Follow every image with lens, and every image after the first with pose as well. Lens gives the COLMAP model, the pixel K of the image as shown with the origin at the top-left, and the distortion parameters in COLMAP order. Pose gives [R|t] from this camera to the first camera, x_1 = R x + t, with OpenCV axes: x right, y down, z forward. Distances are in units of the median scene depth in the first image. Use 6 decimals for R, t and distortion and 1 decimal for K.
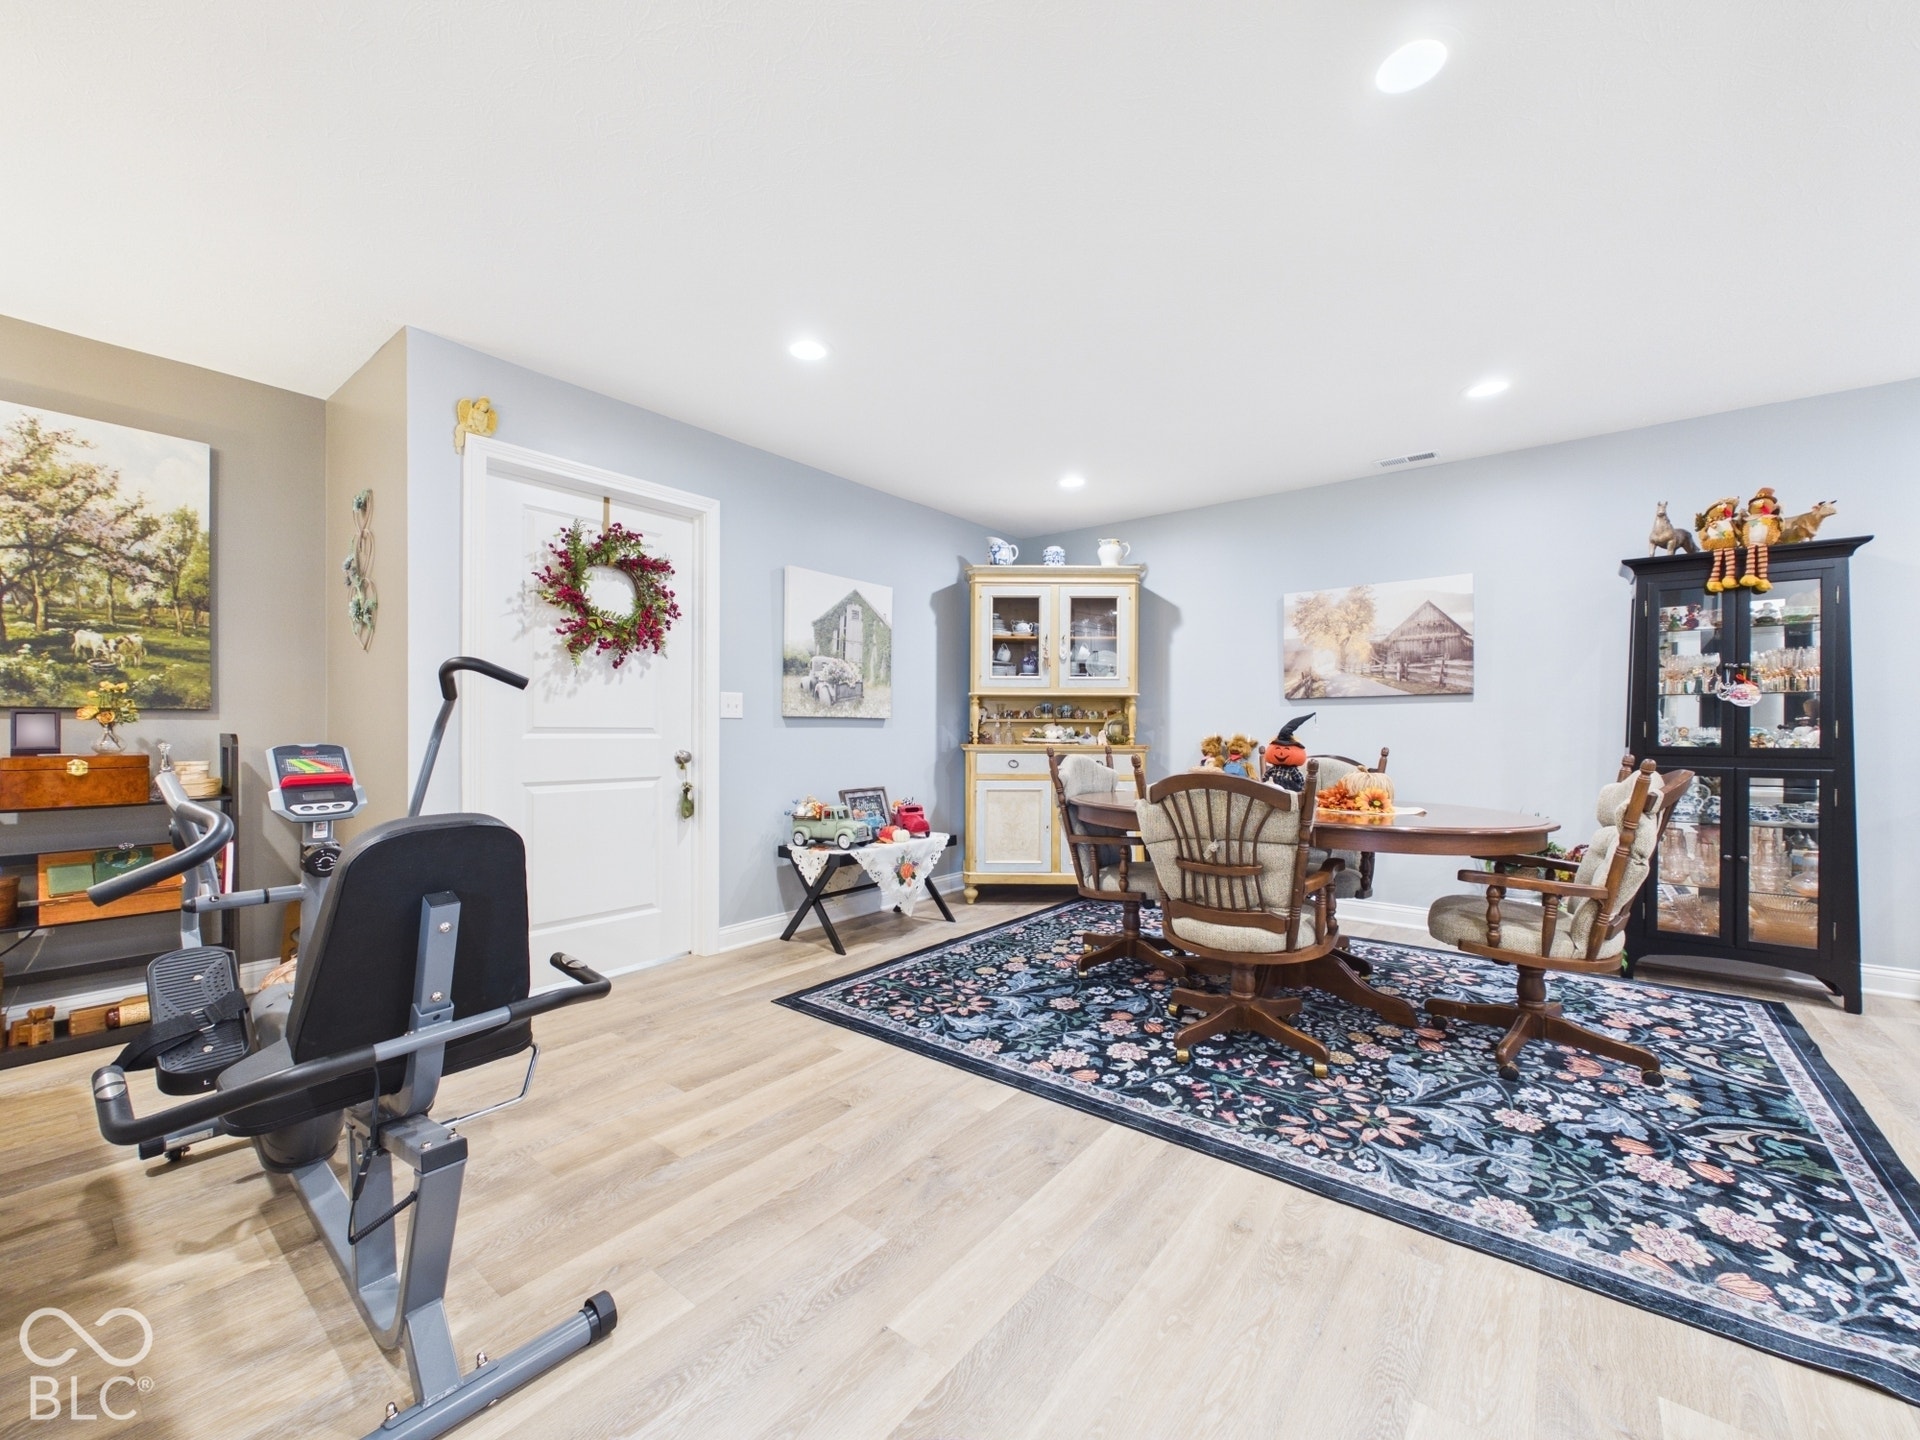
lens RADIAL K [[770.3, 0, 958.9], [0, 770.3, 734.3], [0, 0, 1]] dist [0.001328, -0.000057]
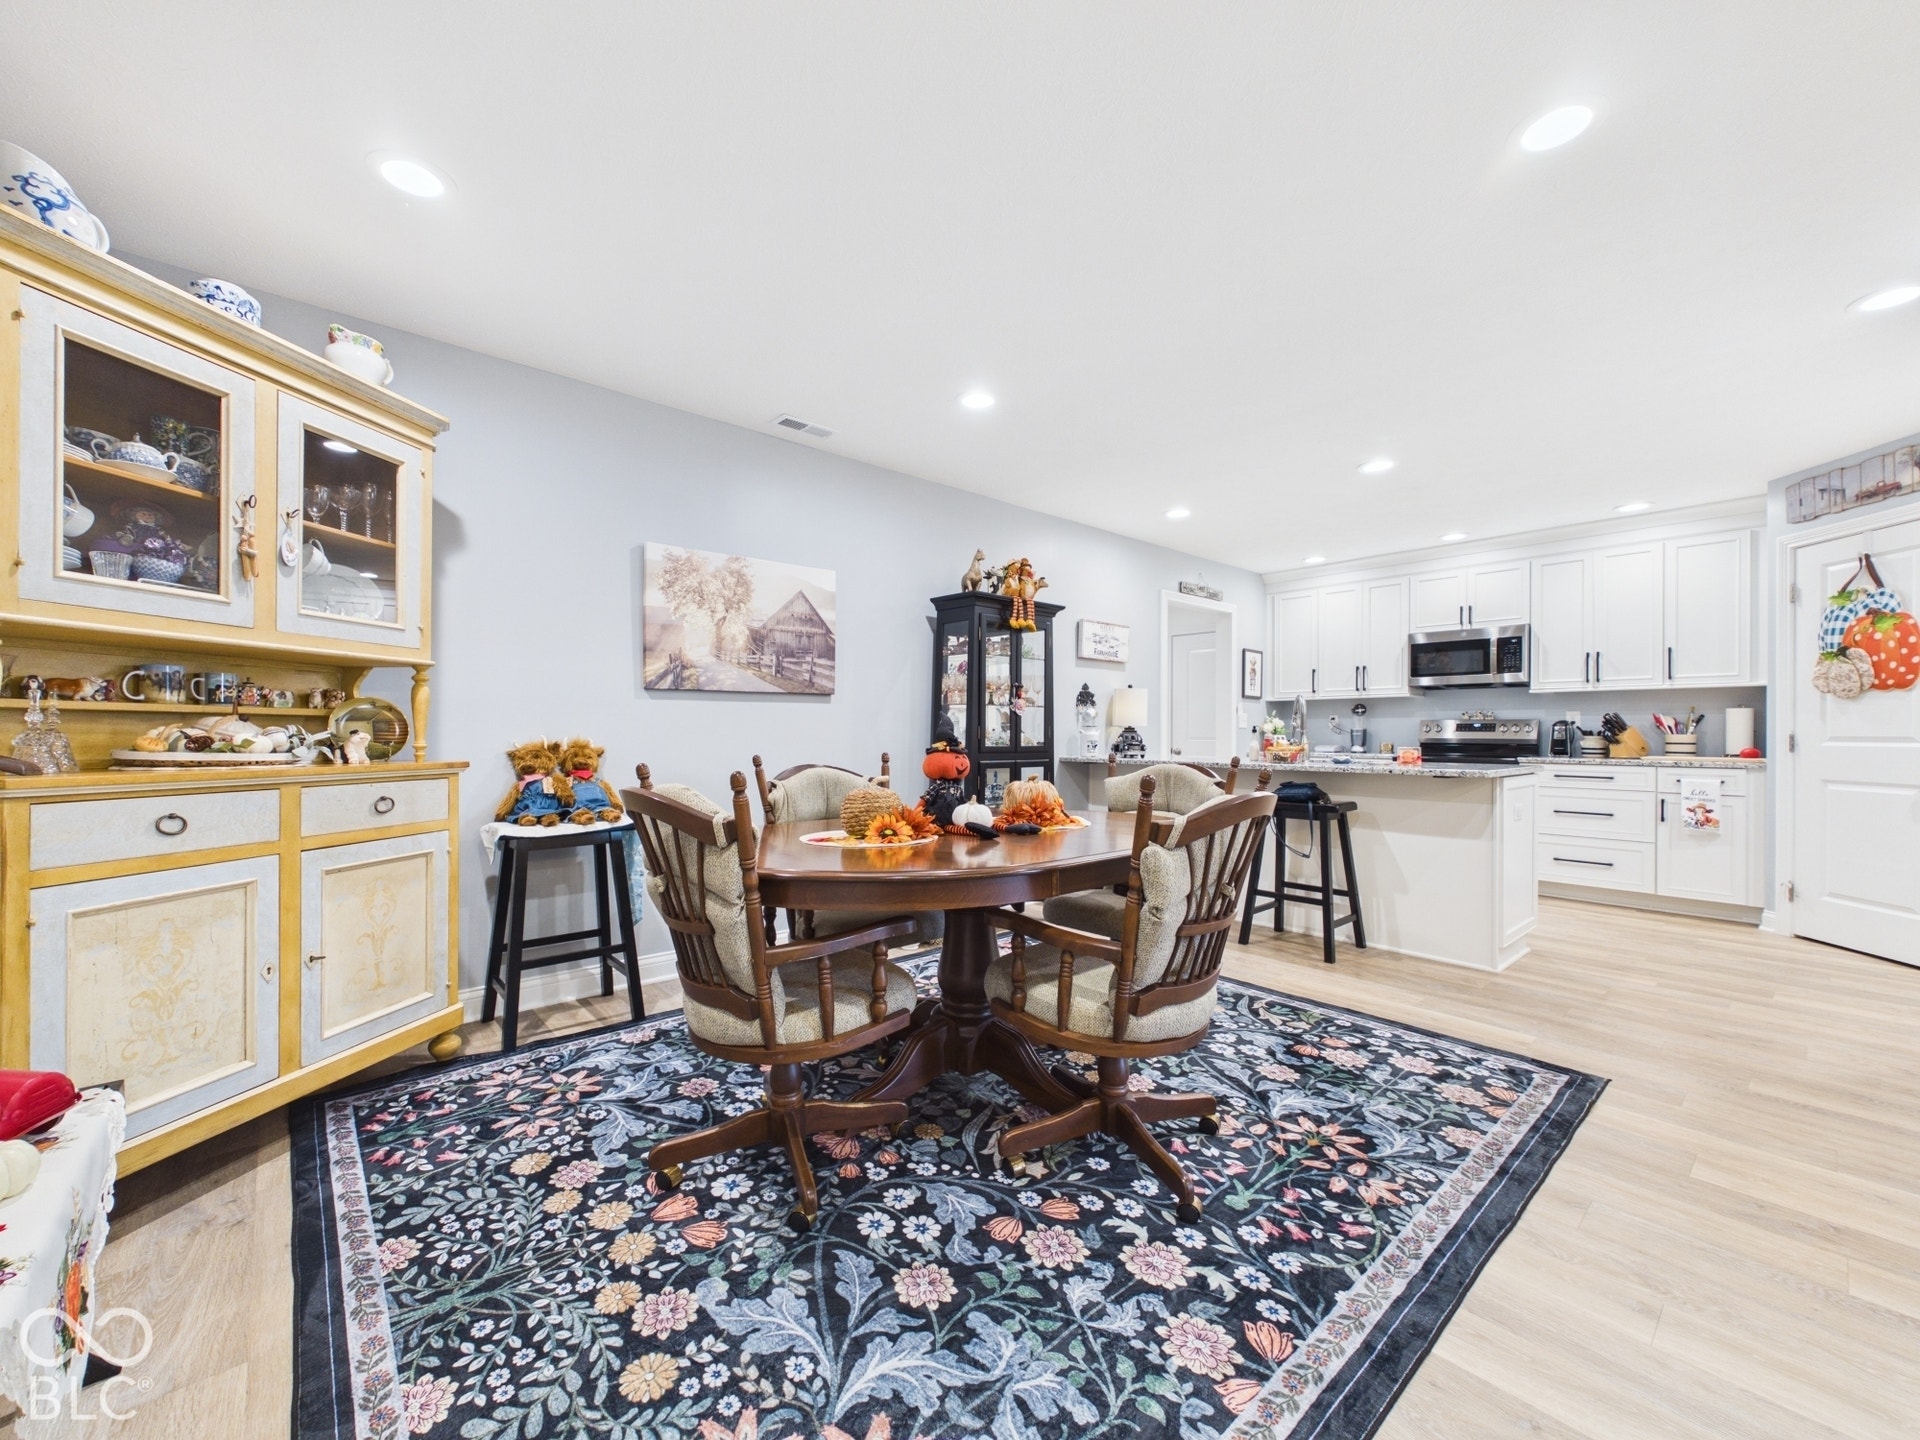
lens RADIAL K [[770.3, 0, 962.2], [0, 770.3, 733.1], [0, 0, 1]] dist [0.001328, -0.000057]
pose [[0.176737, -0.001427, 0.984257, -0.259162], [0.002702, 0.999996, 0.000964, -0.005205], [-0.984254, 0.002489, 0.176740, 0.663117]]
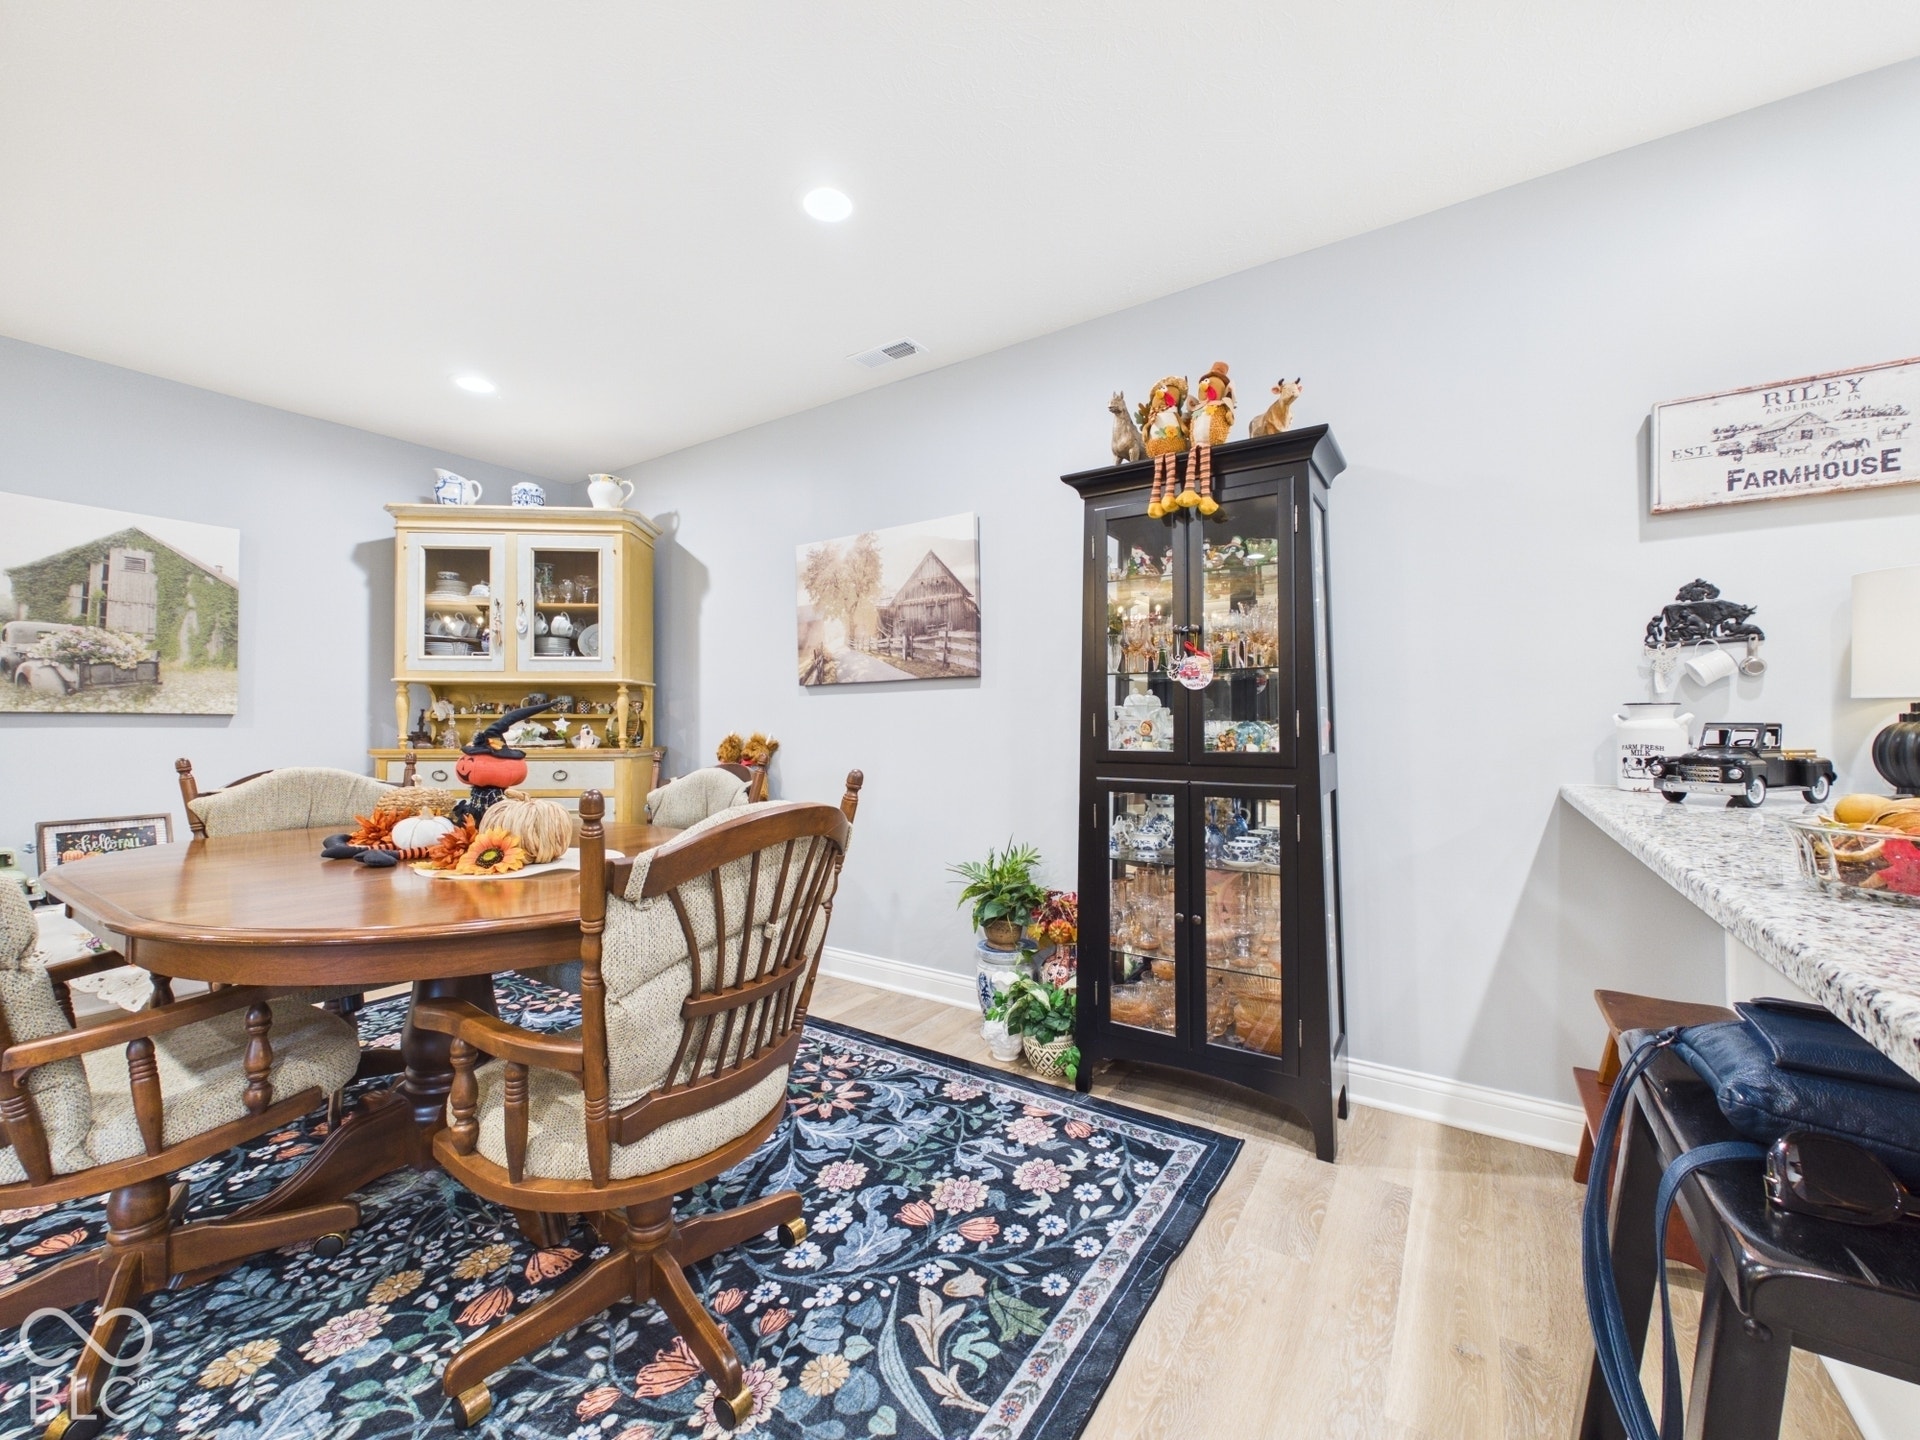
lens RADIAL K [[770.3, 0, 960.5], [0, 770.3, 722.8], [0, 0, 1]] dist [0.001328, -0.000057]
pose [[0.996562, -0.005177, 0.082688, 0.585902], [0.005987, 0.999937, -0.009546, -0.002177], [-0.082634, 0.010008, 0.996530, 0.273298]]
